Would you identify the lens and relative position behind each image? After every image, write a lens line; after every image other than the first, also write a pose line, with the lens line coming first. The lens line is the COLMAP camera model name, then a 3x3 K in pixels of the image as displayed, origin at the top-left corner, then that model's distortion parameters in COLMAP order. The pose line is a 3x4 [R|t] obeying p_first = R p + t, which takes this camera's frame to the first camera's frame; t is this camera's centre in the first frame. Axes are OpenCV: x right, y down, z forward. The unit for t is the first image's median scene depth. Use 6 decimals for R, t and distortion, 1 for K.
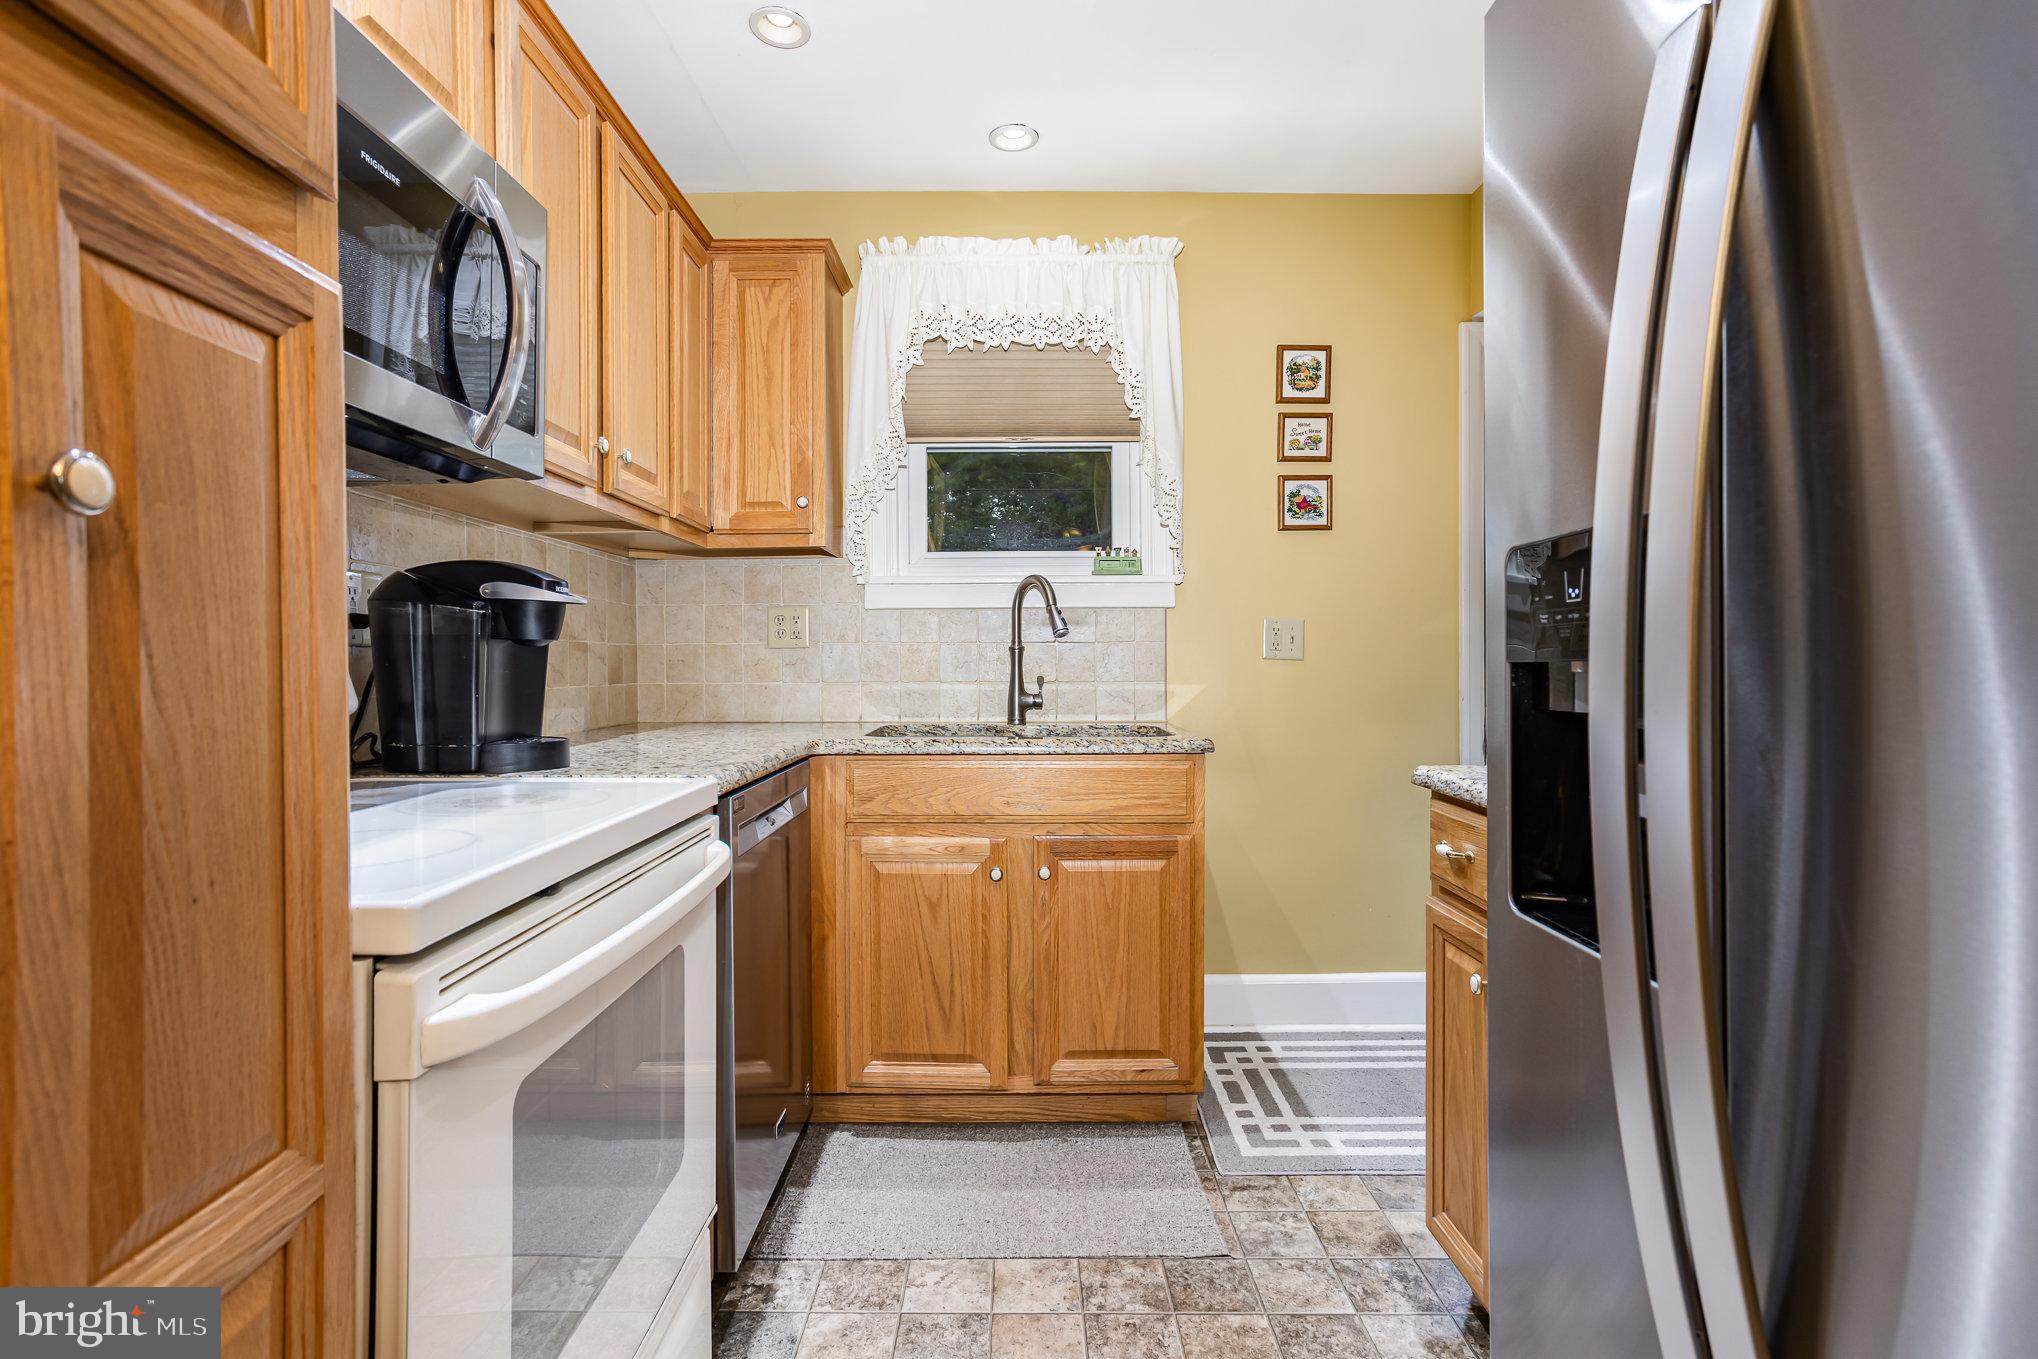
lens RADIAL K [[976.1, 0, 1013.8], [0, 976.1, 667.7], [0, 0, 1]] dist [-0.008835, 0.004438]
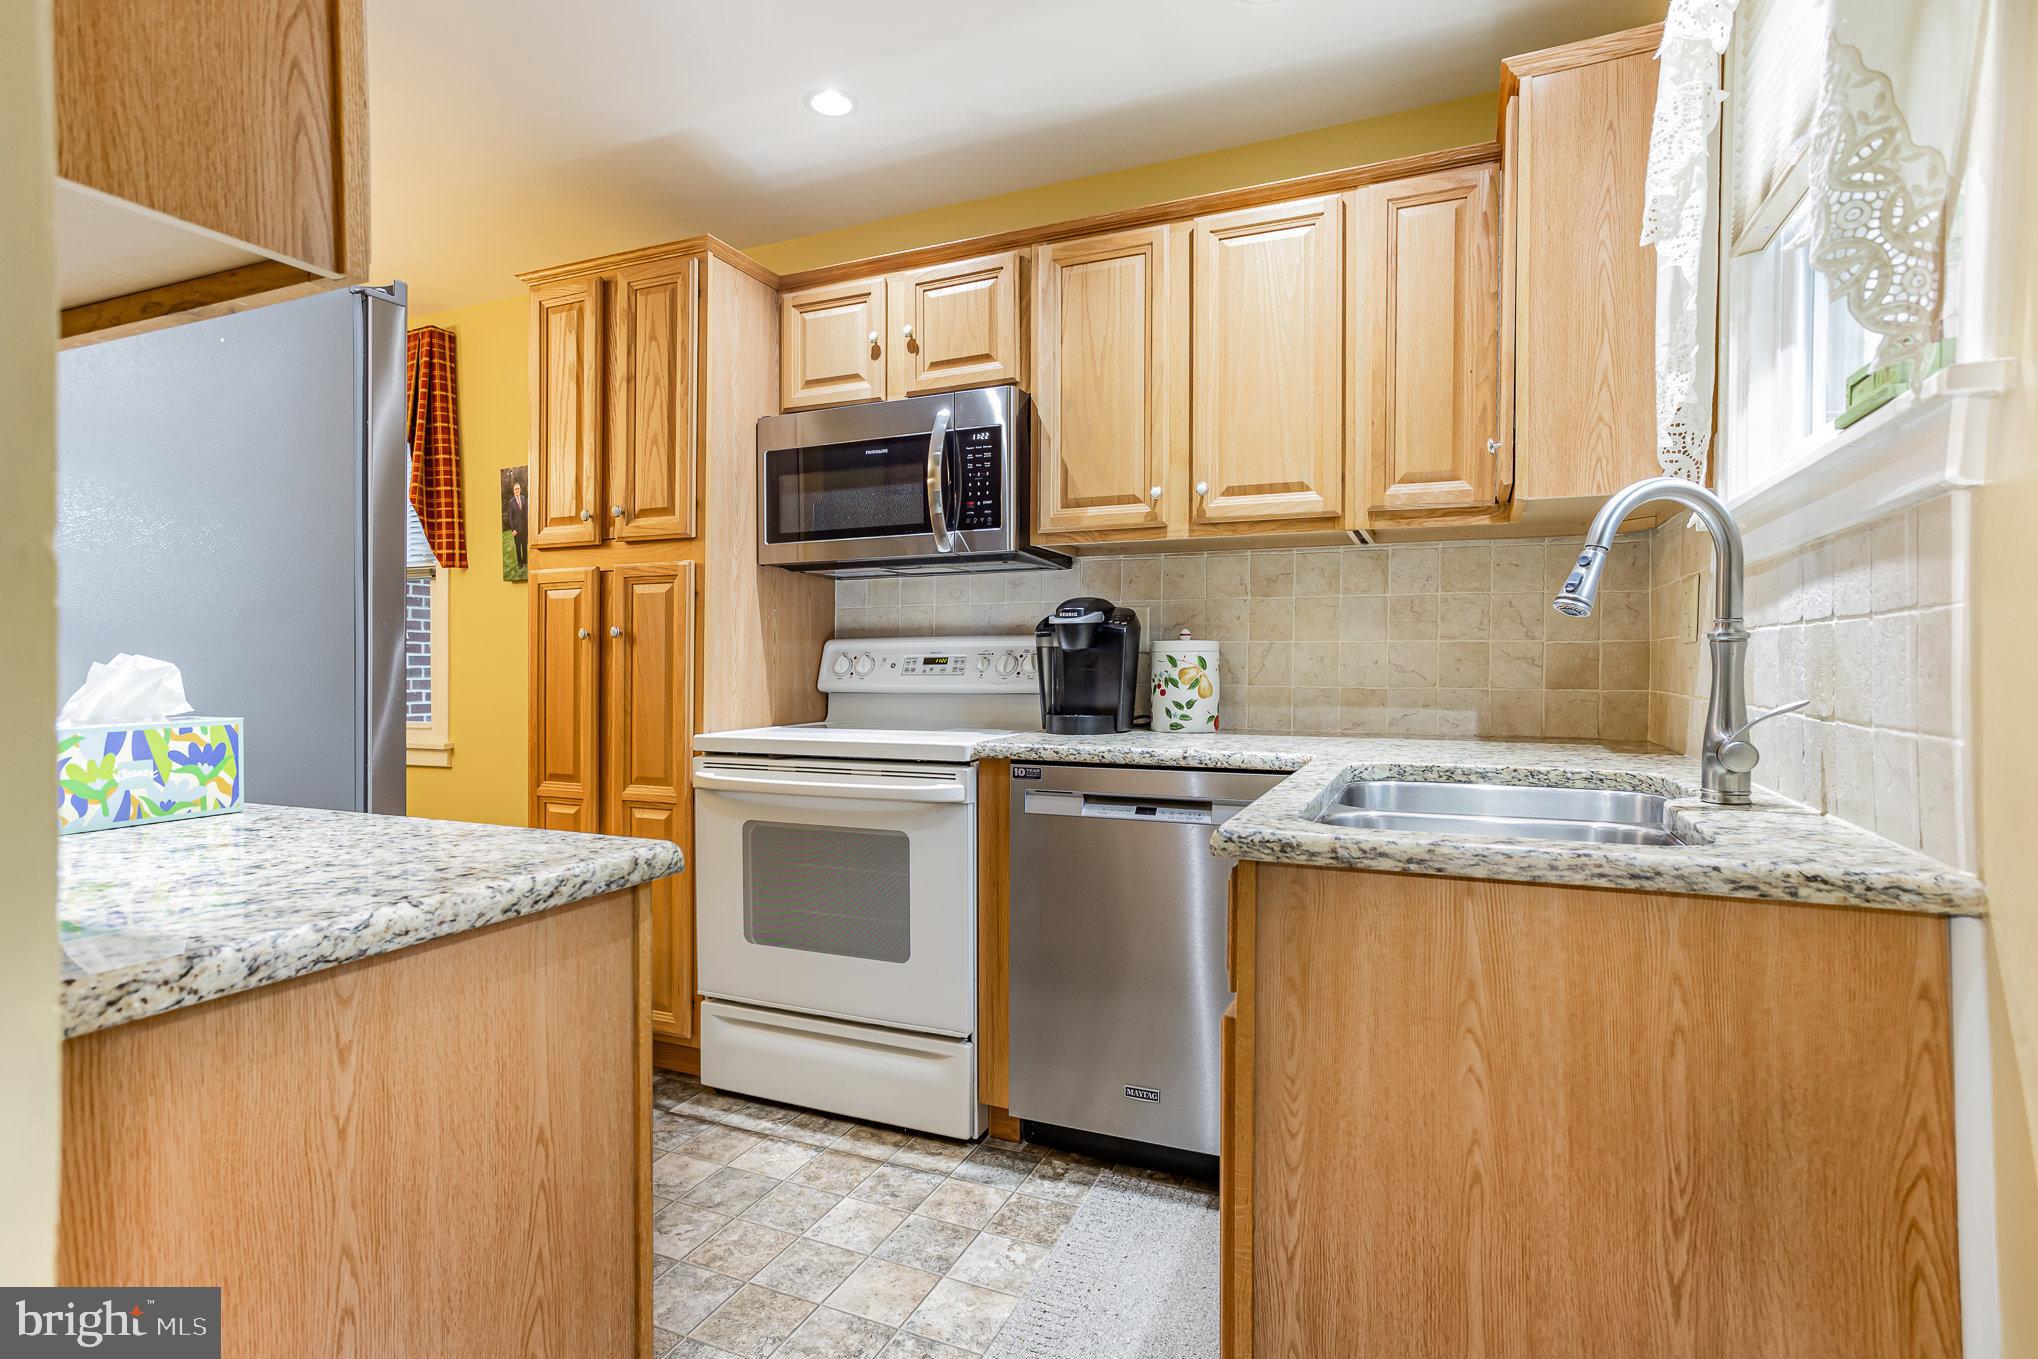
lens RADIAL K [[976.1, 0, 1019.5], [0, 976.1, 679.0], [0, 0, 1]] dist [-0.008835, 0.004438]
pose [[-0.390685, 0.013619, -0.920424, 0.674249], [-0.001955, 0.999876, 0.015625, -0.003156], [0.920522, 0.007904, -0.390610, 1.097450]]
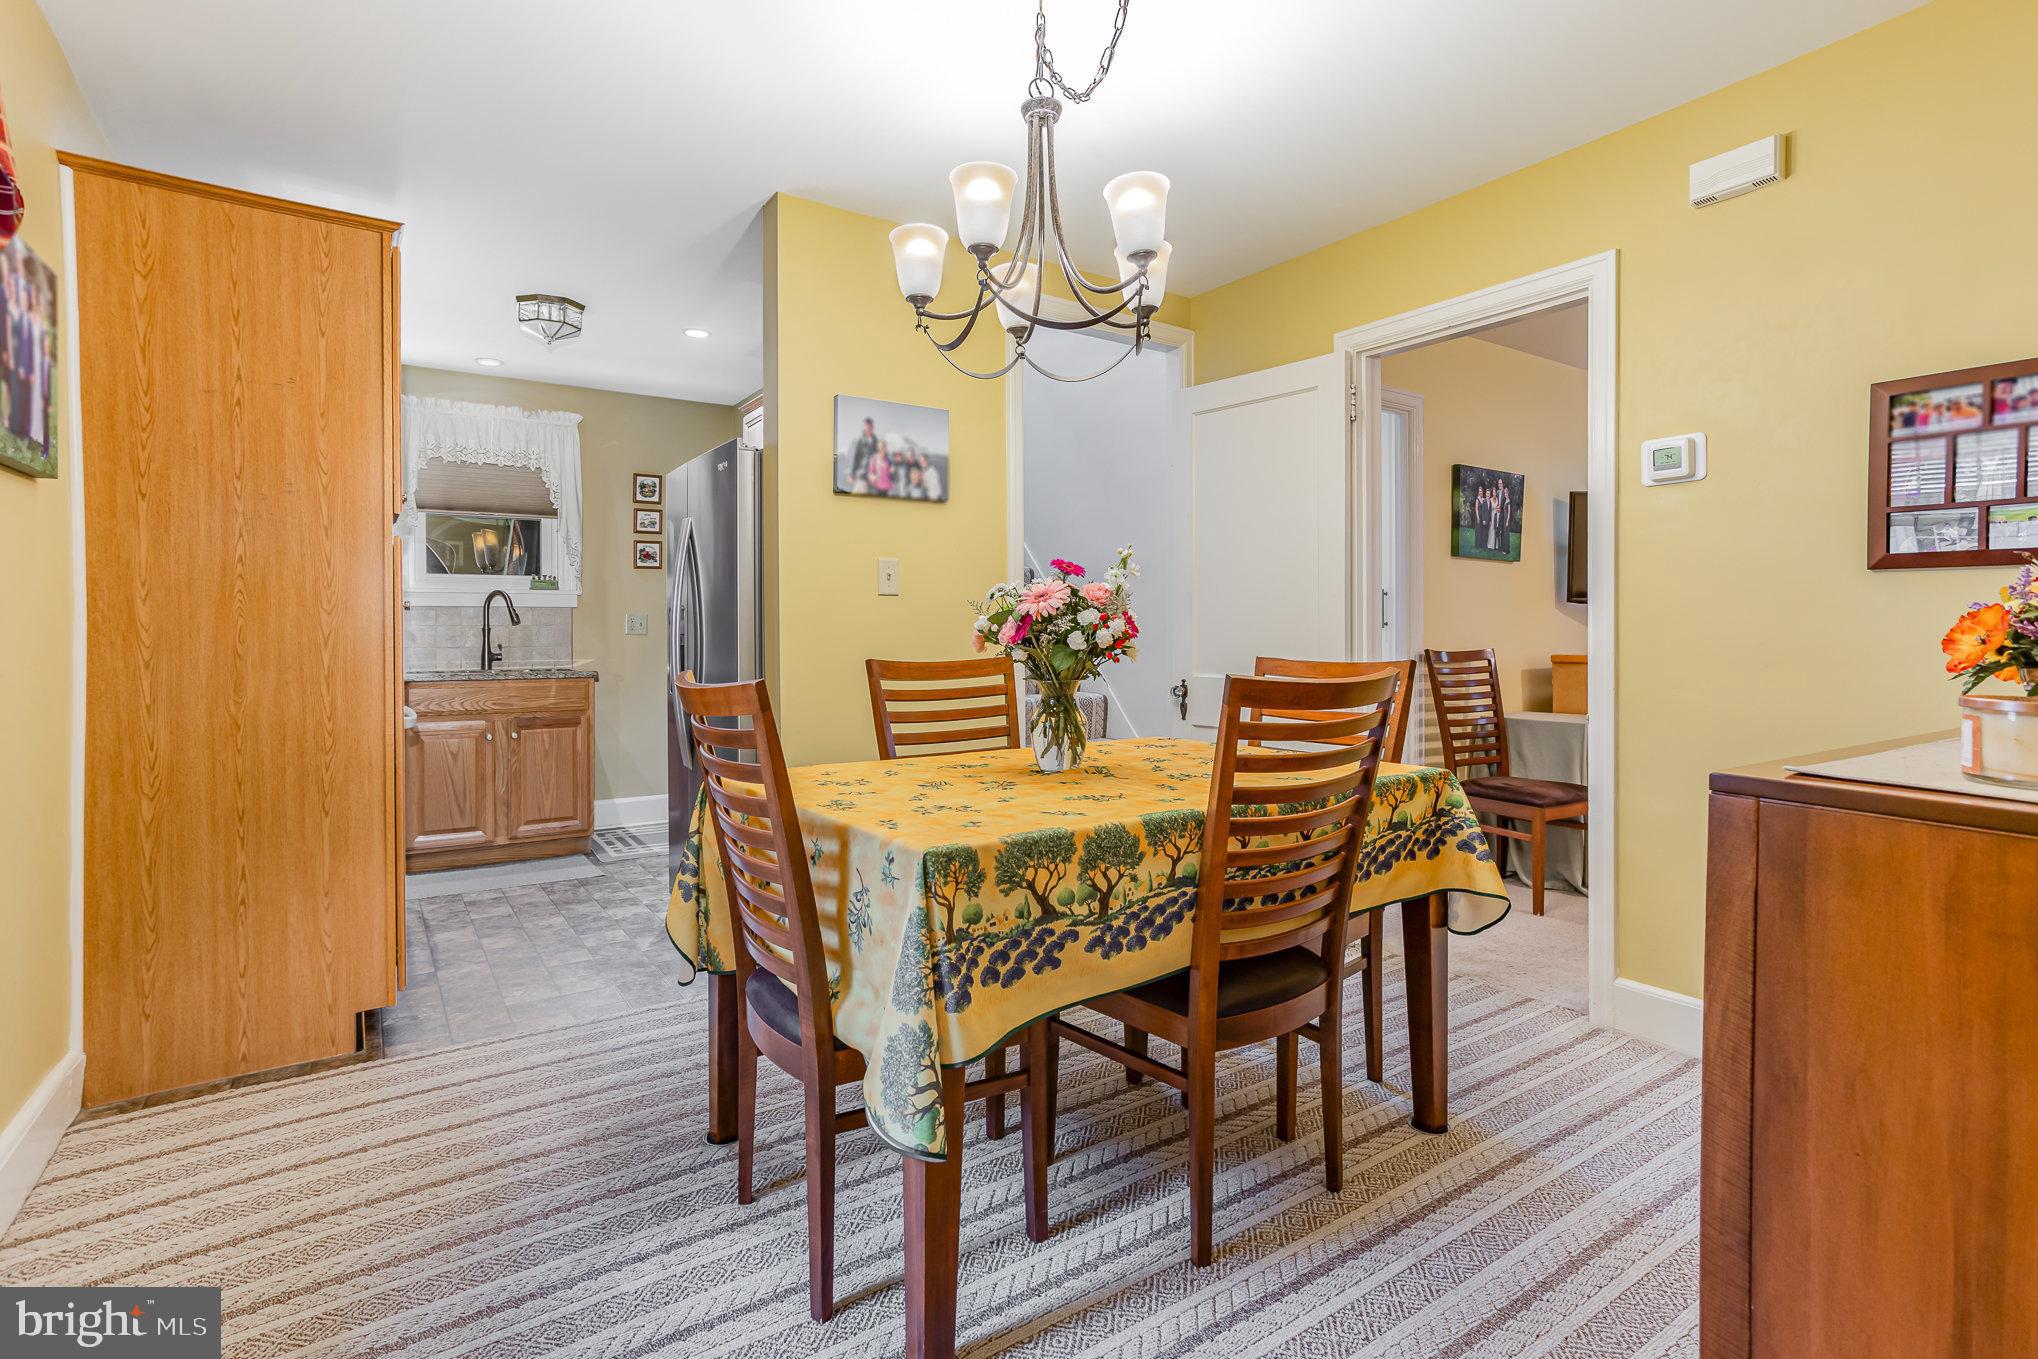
lens RADIAL K [[976.1, 0, 985.8], [0, 976.1, 633.4], [0, 0, 1]] dist [-0.008835, 0.004438]
pose [[0.838968, 0.000214, 0.544180, -0.253190], [0.003913, 0.999972, -0.006426, 0.005222], [-0.544166, 0.007521, 0.838944, -1.294802]]
